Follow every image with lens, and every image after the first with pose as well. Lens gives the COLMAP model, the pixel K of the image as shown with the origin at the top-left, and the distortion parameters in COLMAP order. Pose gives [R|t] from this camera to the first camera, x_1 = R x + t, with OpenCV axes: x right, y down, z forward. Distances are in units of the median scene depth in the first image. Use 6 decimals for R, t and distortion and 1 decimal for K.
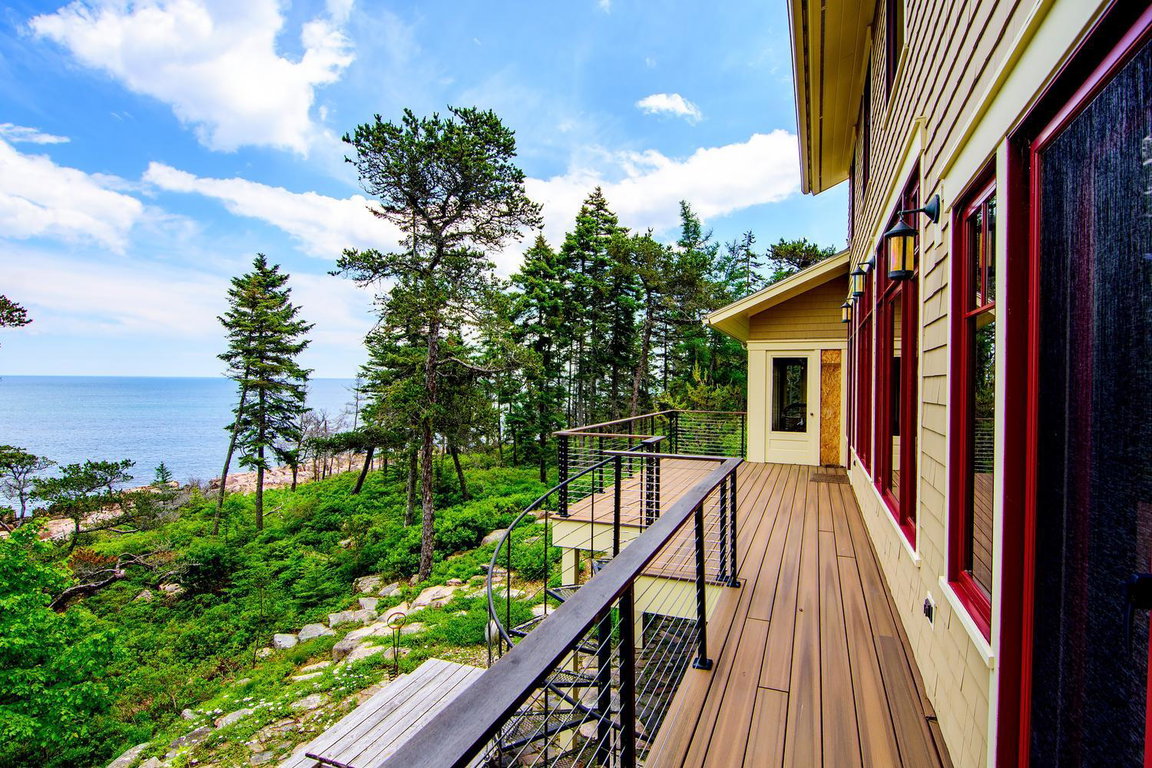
lens RADIAL K [[570.3, 0, 576.0], [0, 570.3, 384.0], [0, 0, 1]] dist [0.017880, -0.024154]
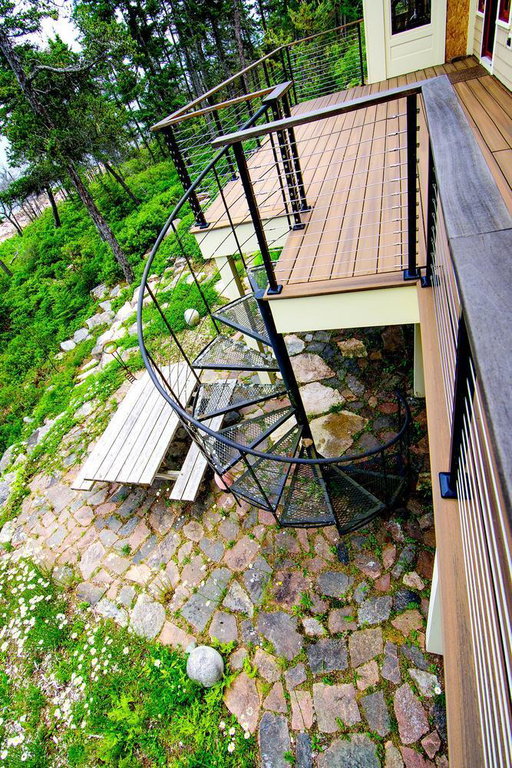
lens RADIAL K [[380.2, 0, 256.0], [0, 380.2, 384.0], [0, 0, 1]] dist [0.017880, -0.024154]
pose [[0.949365, -0.301100, -0.089689, 0.012422], [0.284267, 0.701682, 0.653326, 0.009454], [-0.133783, -0.645741, 0.751745, 0.114718]]
